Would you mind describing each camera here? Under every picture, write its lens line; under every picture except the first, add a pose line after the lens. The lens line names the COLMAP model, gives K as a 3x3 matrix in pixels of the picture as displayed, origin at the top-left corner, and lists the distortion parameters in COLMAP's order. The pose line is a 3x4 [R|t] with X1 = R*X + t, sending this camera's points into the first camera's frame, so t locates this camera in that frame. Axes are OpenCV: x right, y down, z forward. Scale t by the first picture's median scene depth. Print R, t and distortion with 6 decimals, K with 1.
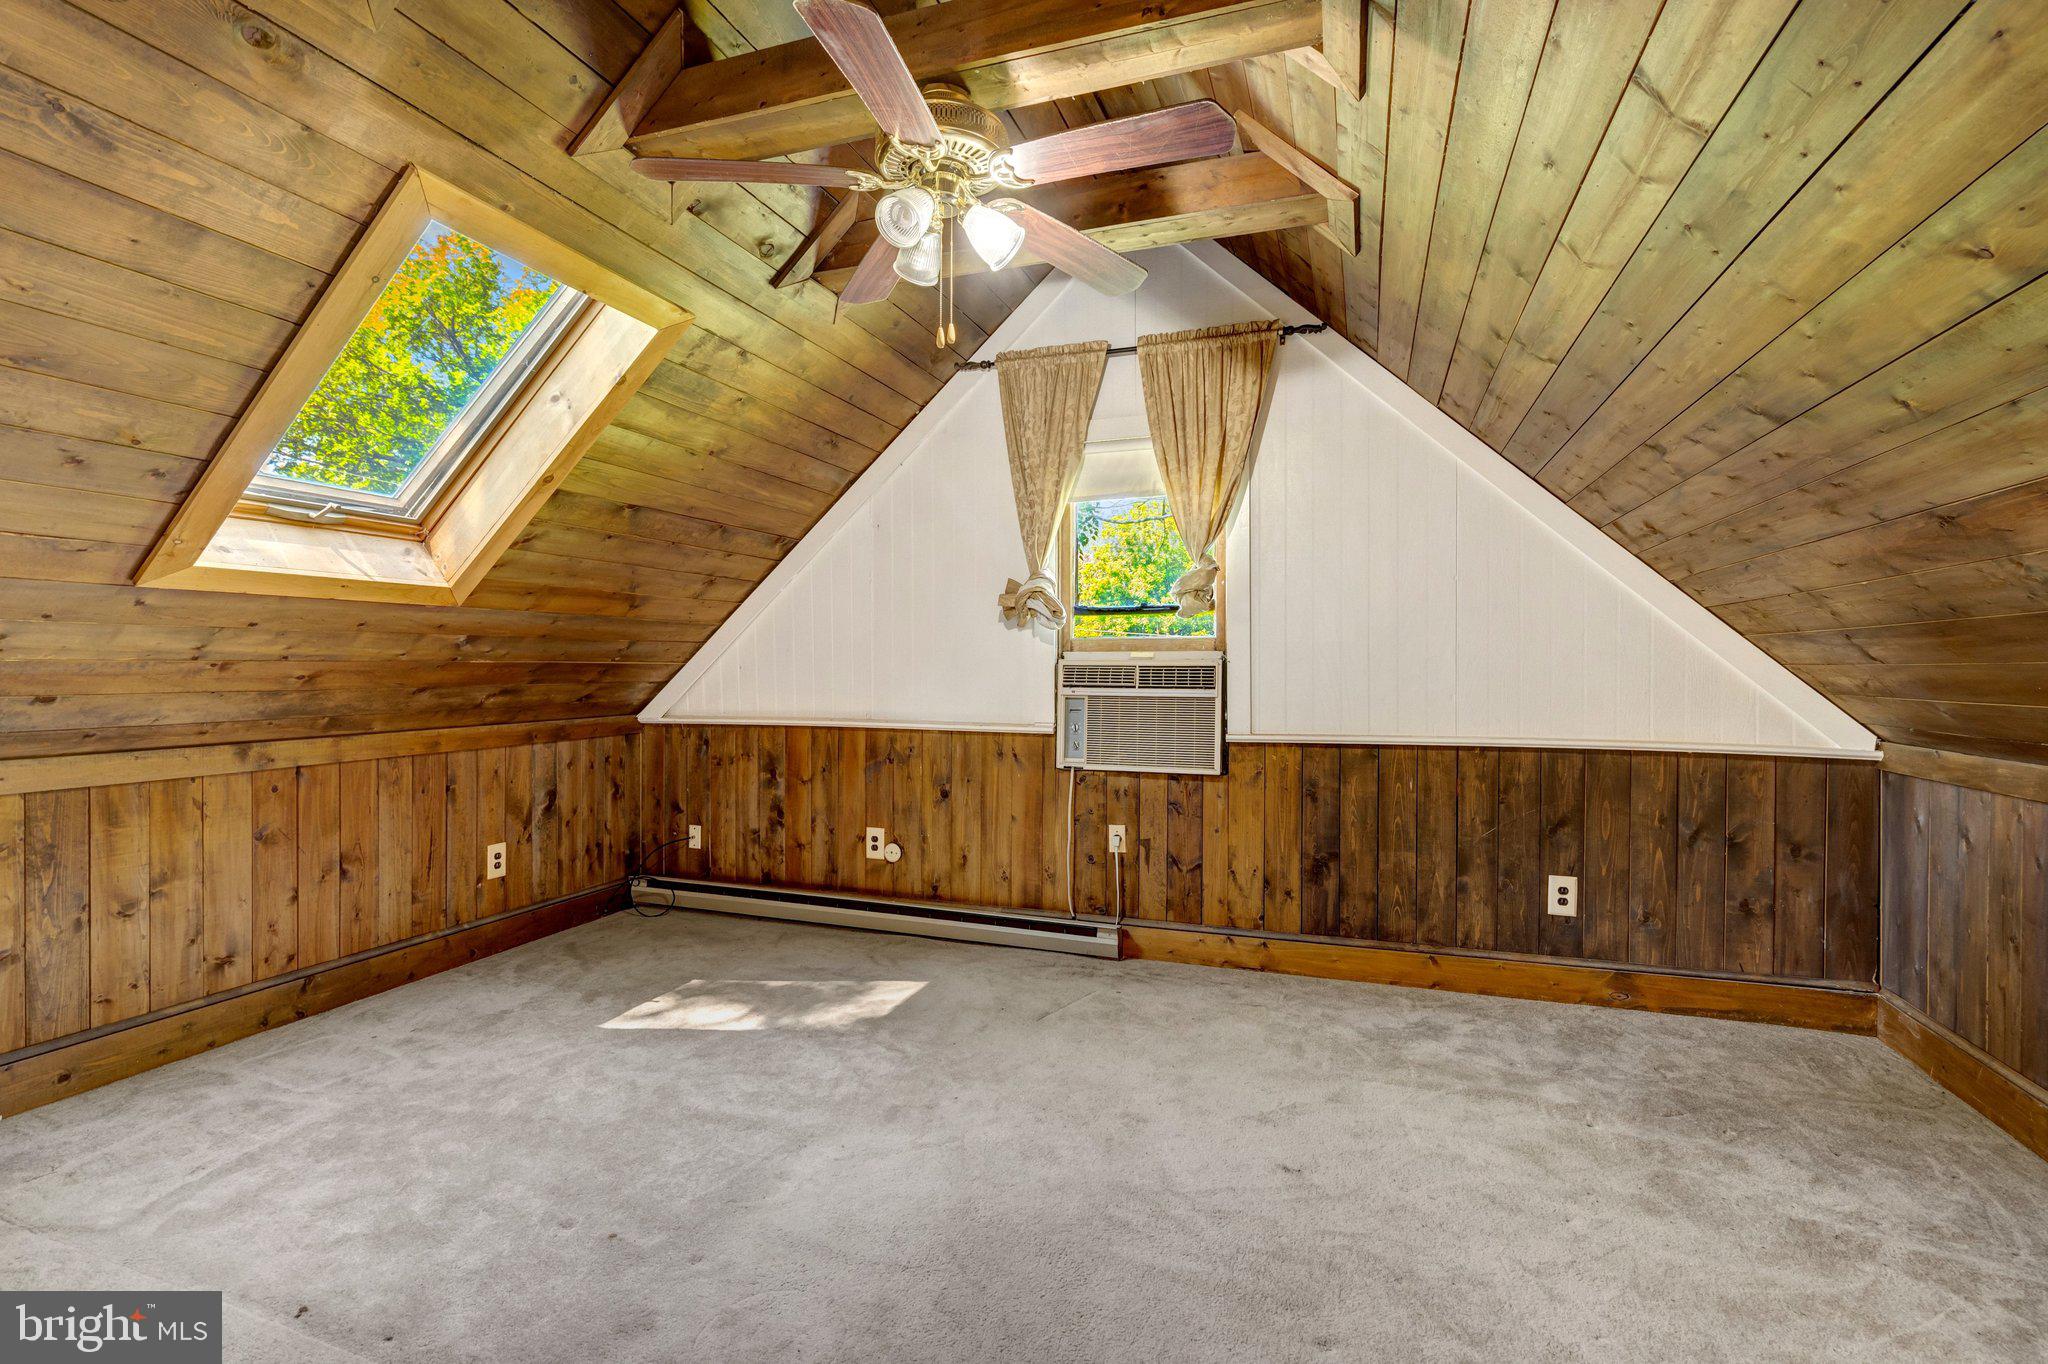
lens RADIAL K [[943.1, 0, 1018.6], [0, 943.1, 676.1], [0, 0, 1]] dist [0.003883, 0.001280]
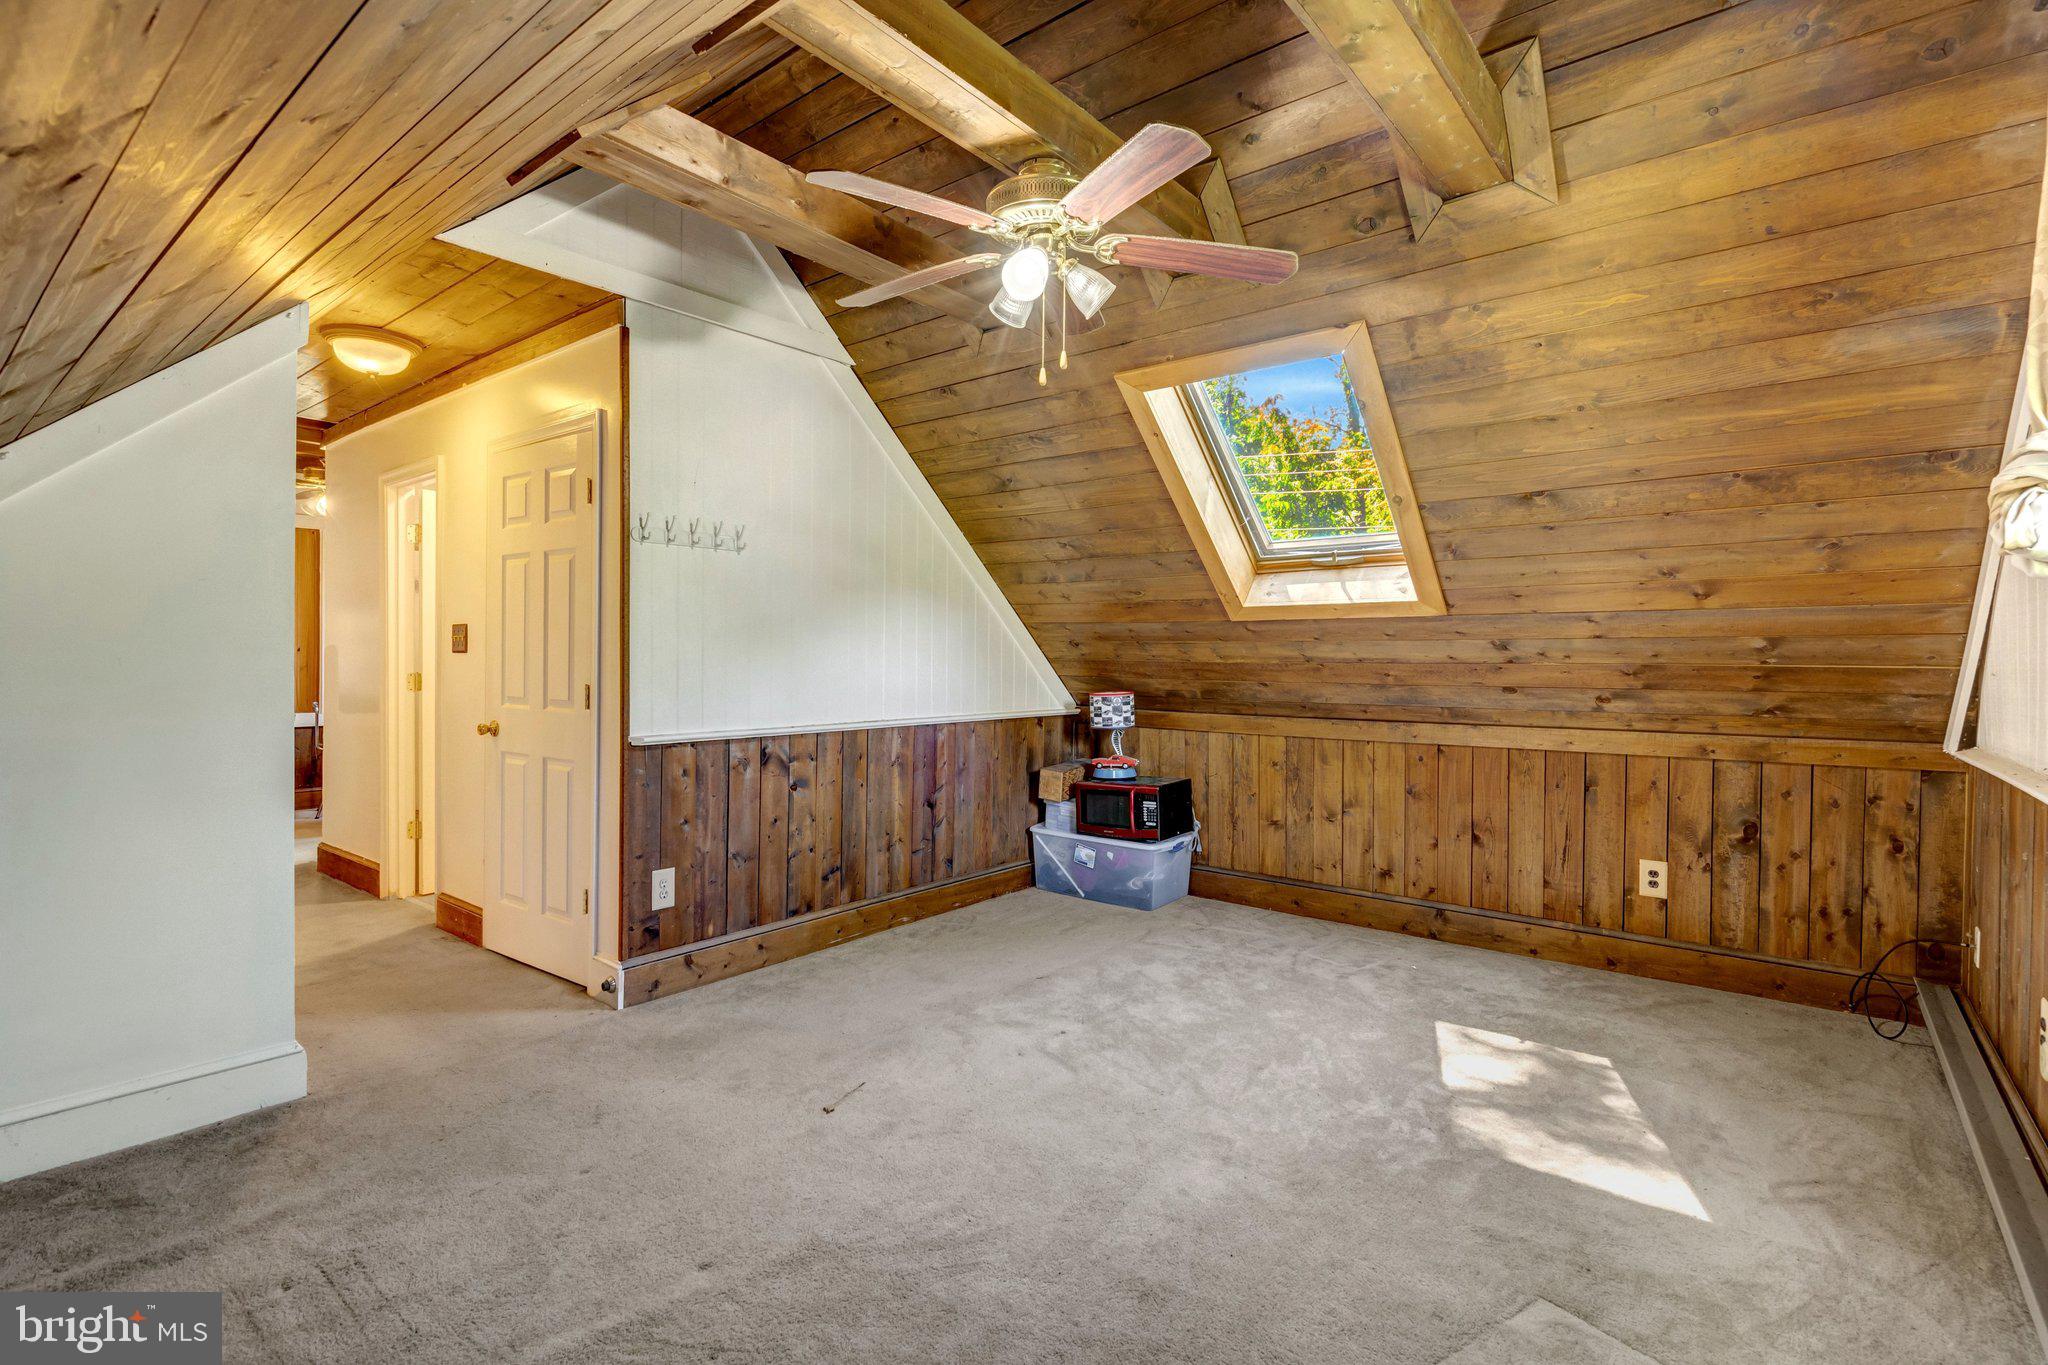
lens RADIAL K [[943.1, 0, 1009.1], [0, 943.1, 668.6], [0, 0, 1]] dist [0.003883, 0.001280]
pose [[-0.330307, 0.004279, -0.943864, 0.649462], [-0.015750, 0.999826, 0.010045, -0.012308], [0.943742, 0.018184, -0.330182, 0.866222]]
